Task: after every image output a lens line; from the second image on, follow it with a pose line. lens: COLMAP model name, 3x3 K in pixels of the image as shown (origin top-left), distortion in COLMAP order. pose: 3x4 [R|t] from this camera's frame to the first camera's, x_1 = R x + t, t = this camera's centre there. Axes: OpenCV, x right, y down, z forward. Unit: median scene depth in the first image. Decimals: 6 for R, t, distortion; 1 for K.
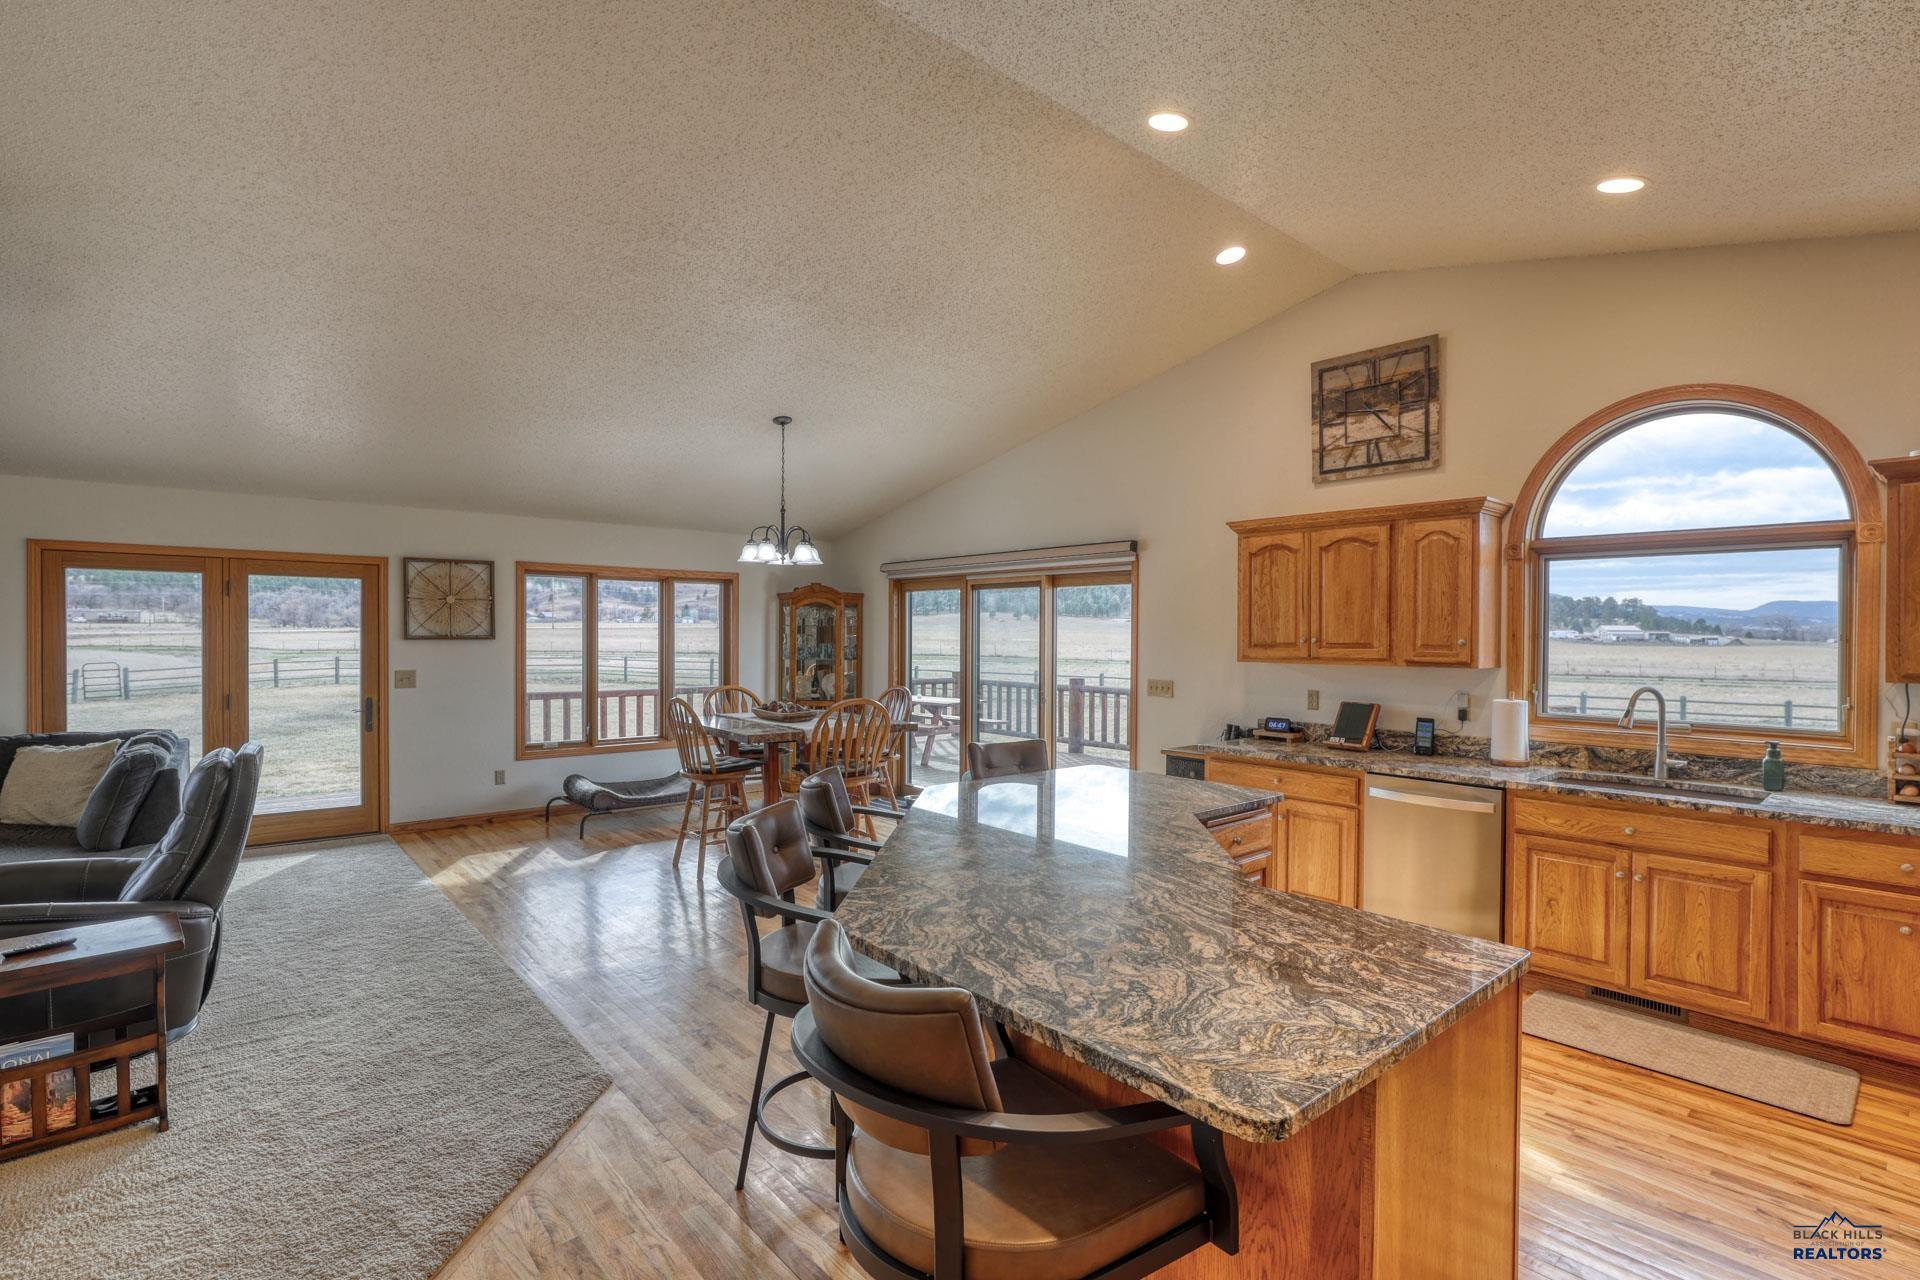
lens RADIAL K [[907.4, 0, 982.9], [0, 907.4, 651.0], [0, 0, 1]] dist [-0.021765, 0.002734]
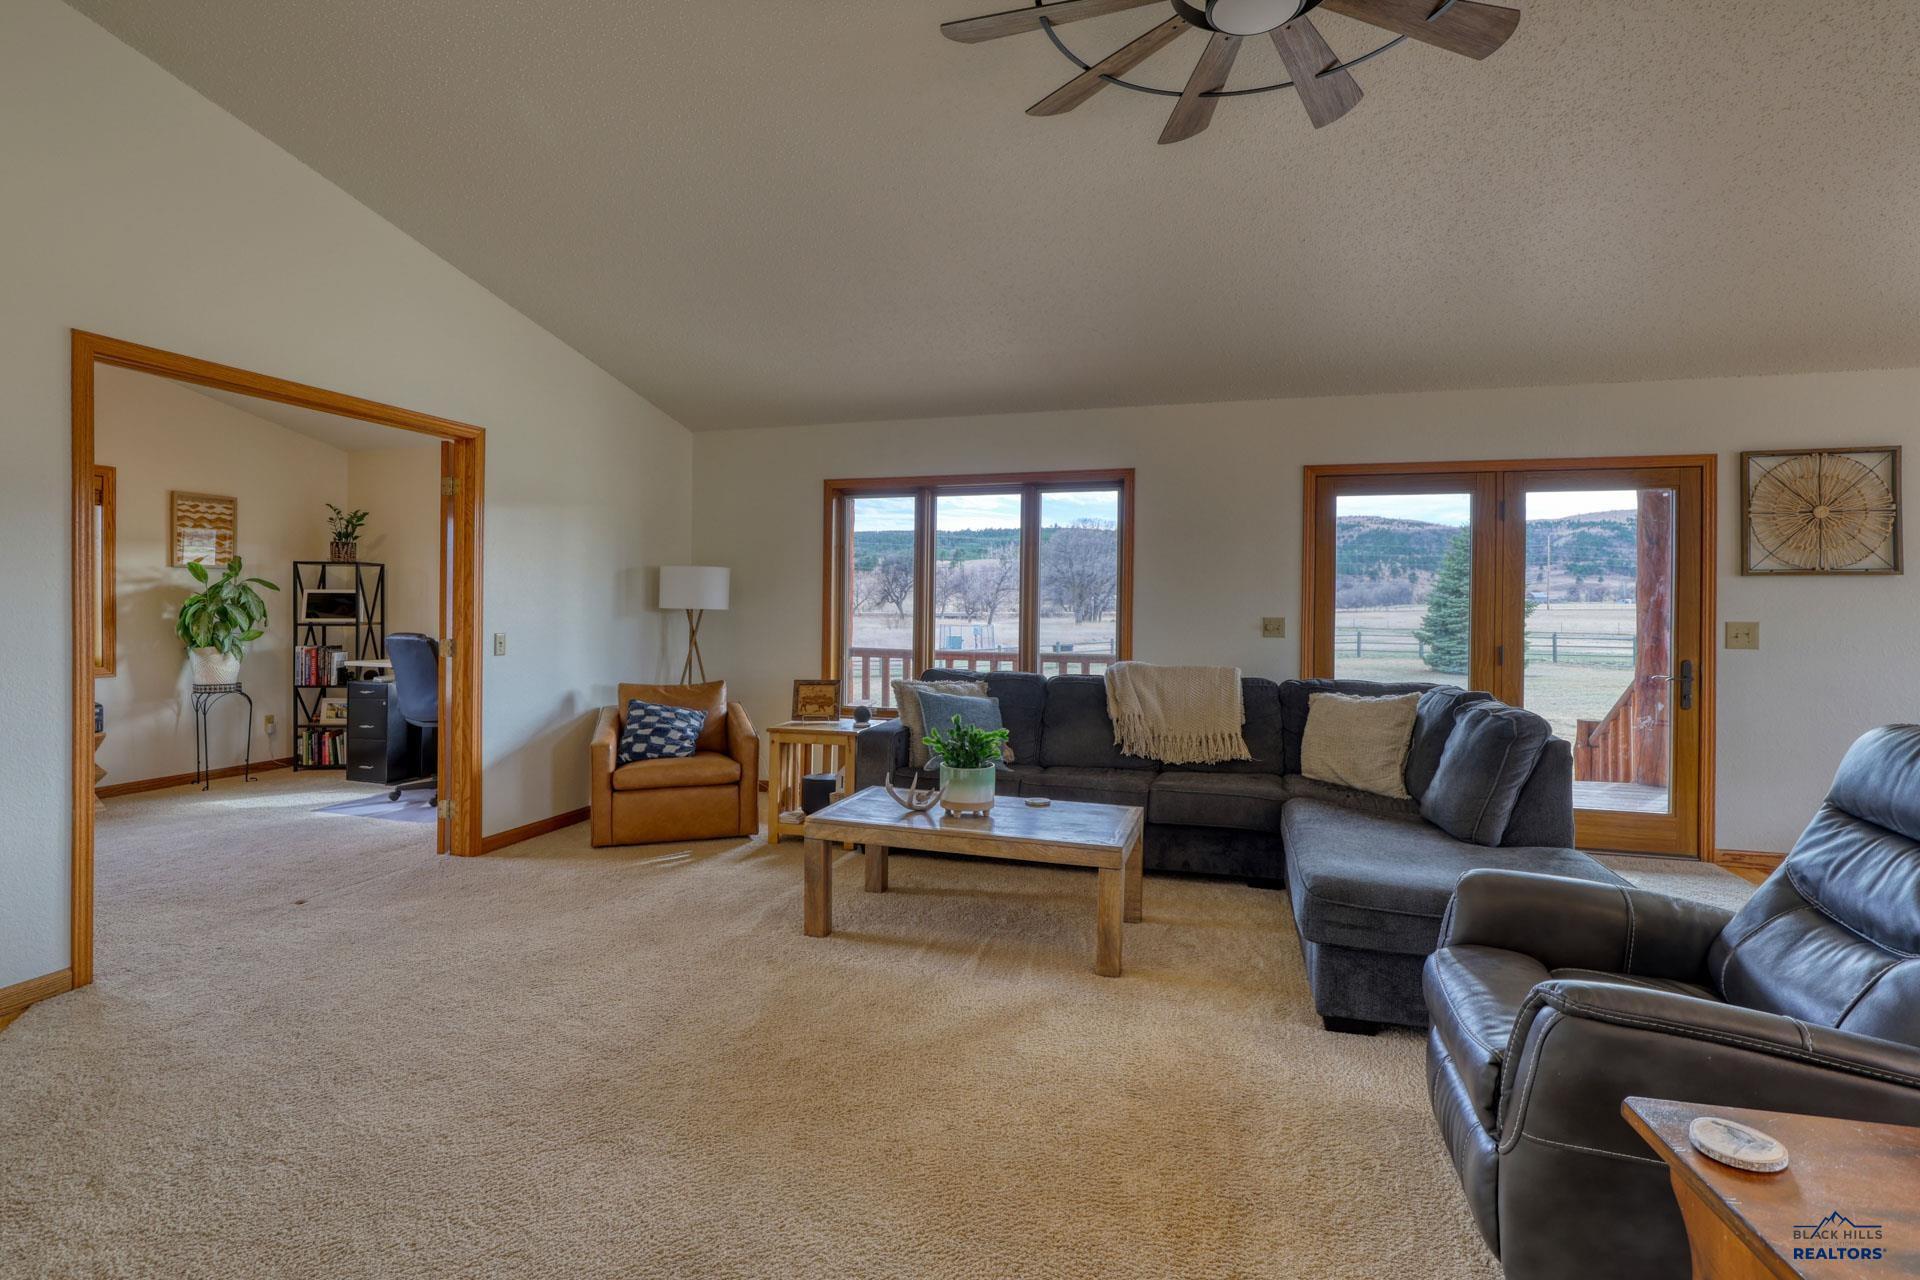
lens RADIAL K [[907.4, 0, 933.6], [0, 907.4, 615.7], [0, 0, 1]] dist [-0.021765, 0.002734]
pose [[0.514684, 0.006770, -0.857353, -0.419074], [-0.022982, 0.999718, -0.005902, 0.036925], [0.857072, 0.022741, 0.514695, 0.168135]]
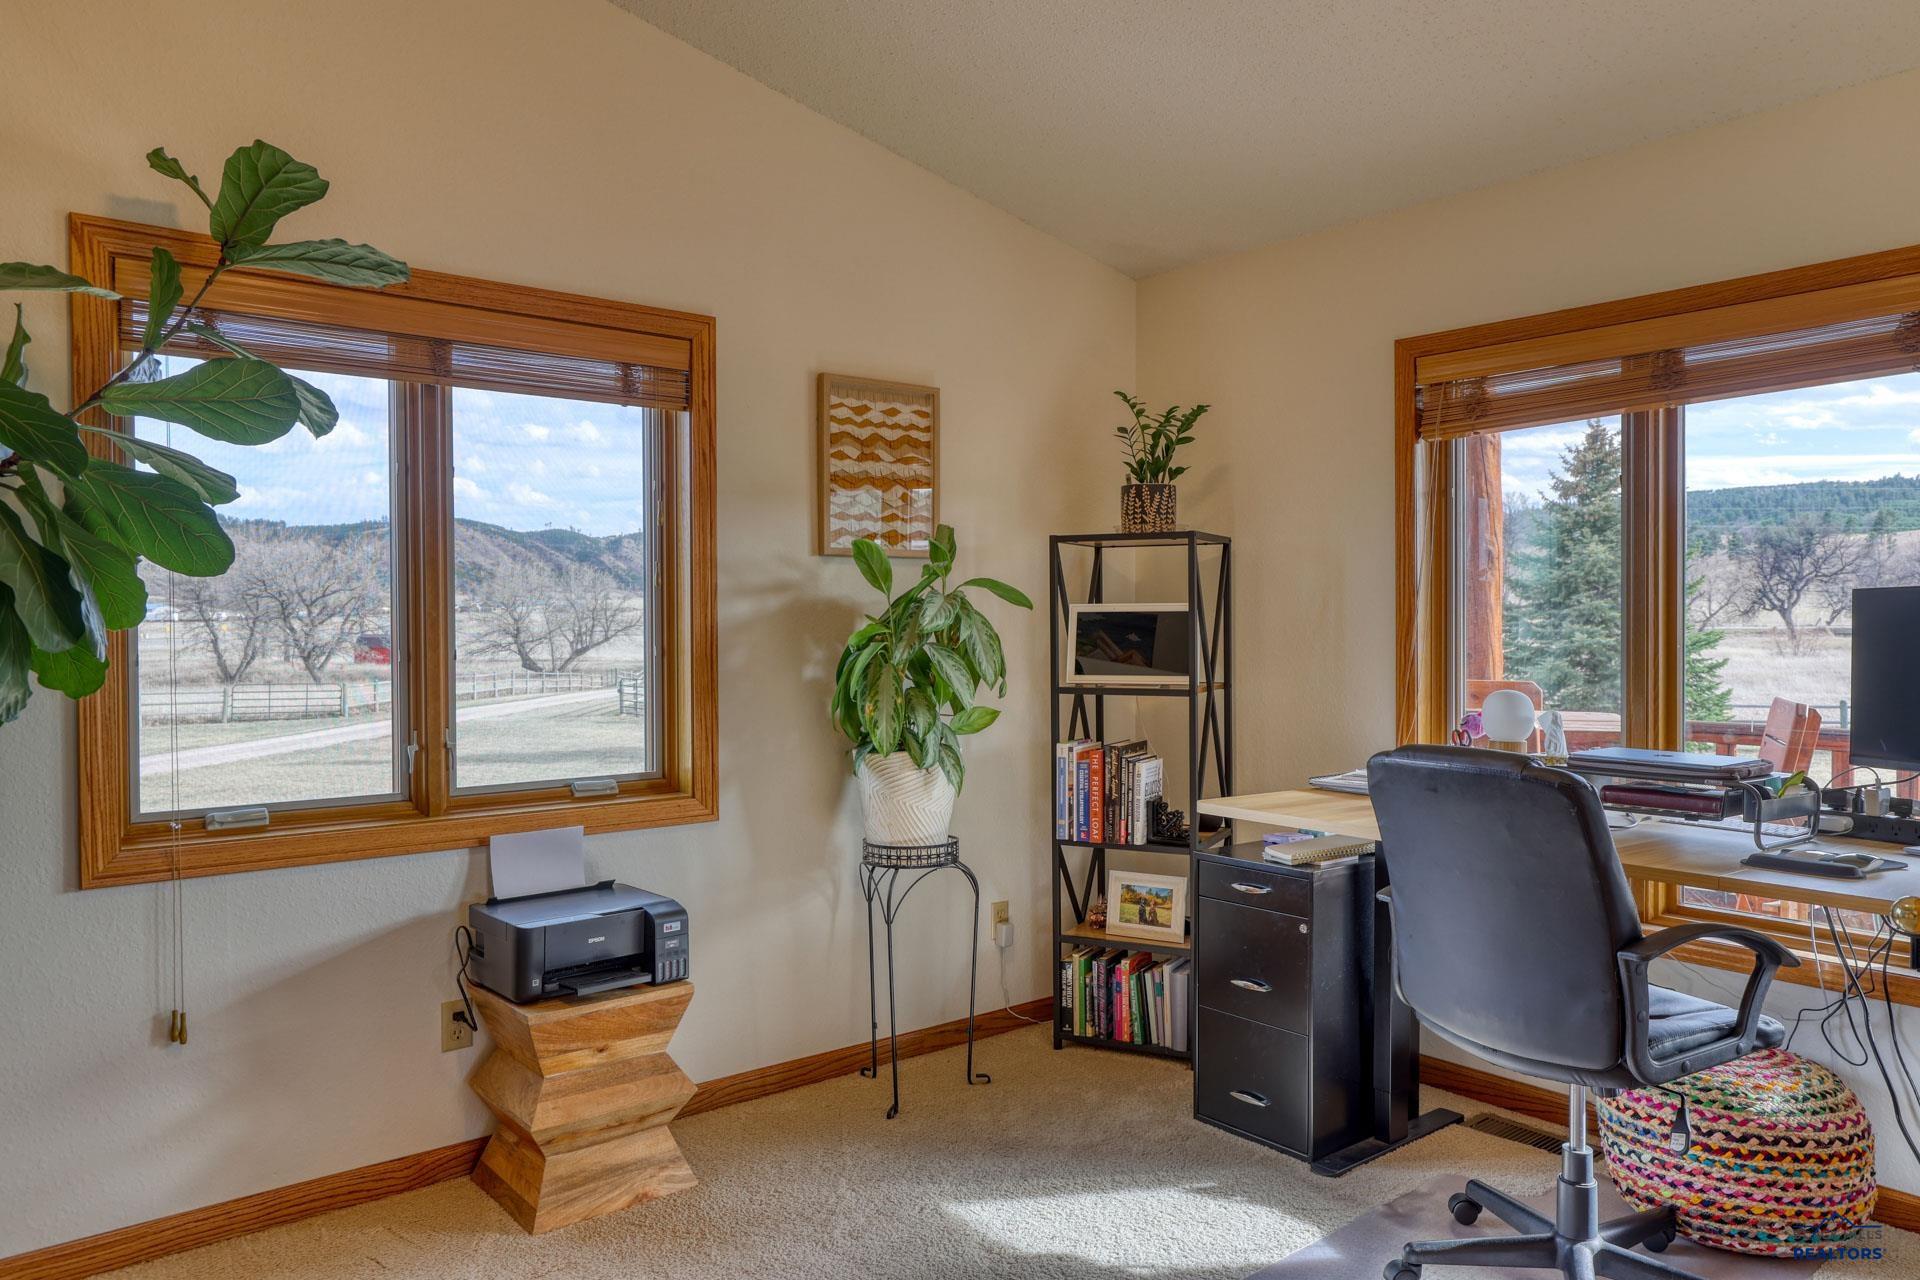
lens RADIAL K [[1314.6, 0, 951.4], [0, 1314.6, 644.2], [0, 0, 1]] dist [0.006458, 0.005769]
pose [[-0.021679, 0.010295, -0.999712, -1.092180], [-0.015186, 0.999828, 0.010625, 0.029820], [0.999650, 0.015412, -0.021519, 0.028744]]
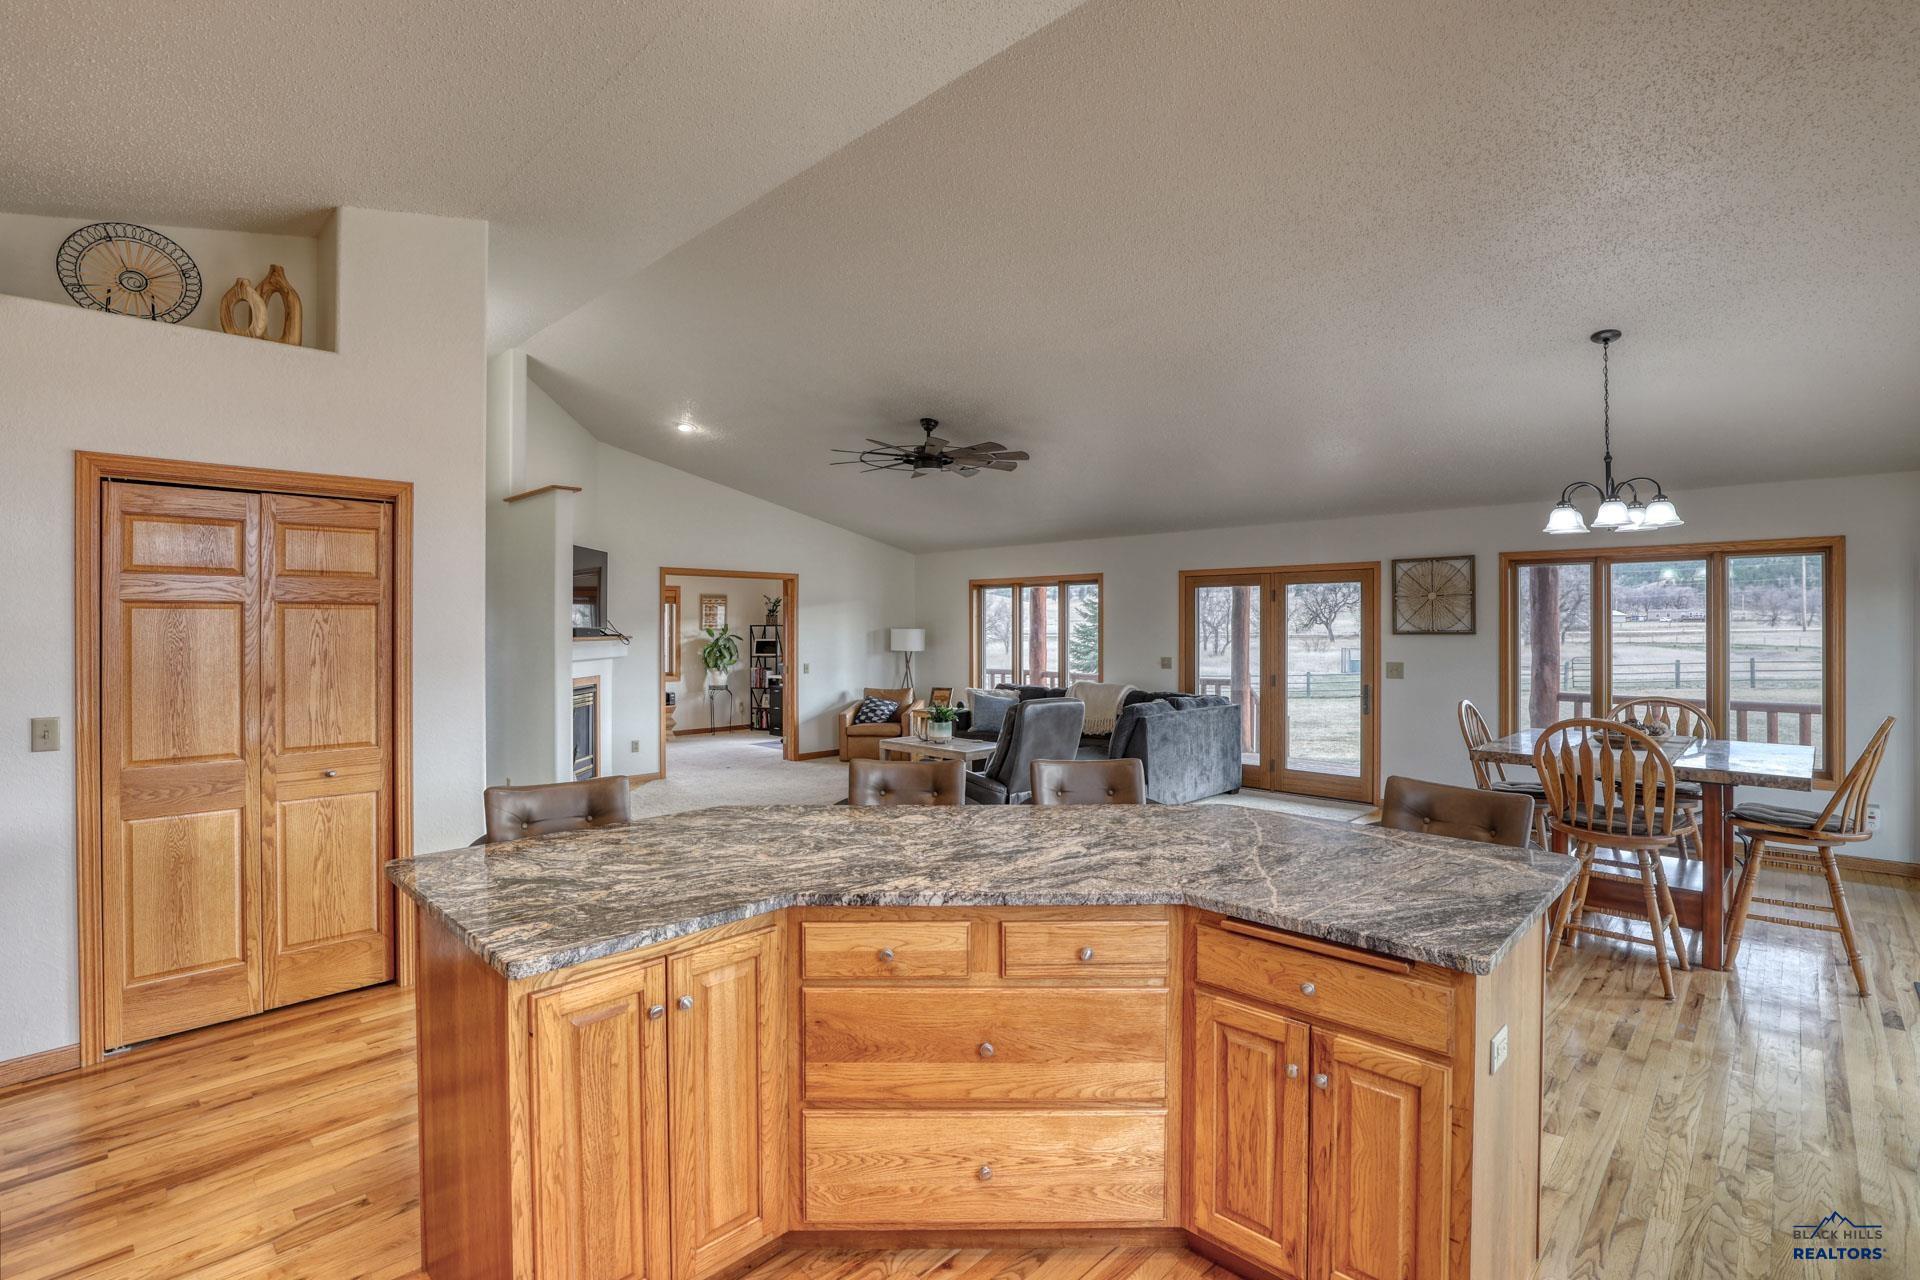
lens RADIAL K [[896.9, 0, 972.1], [0, 896.9, 641.7], [0, 0, 1]] dist [-0.026248, 0.001538]
pose [[0.086206, 0.007829, -0.996247, 0.456549], [-0.016914, 0.999837, 0.006394, -0.001145], [0.996134, 0.016300, 0.086324, 0.410079]]
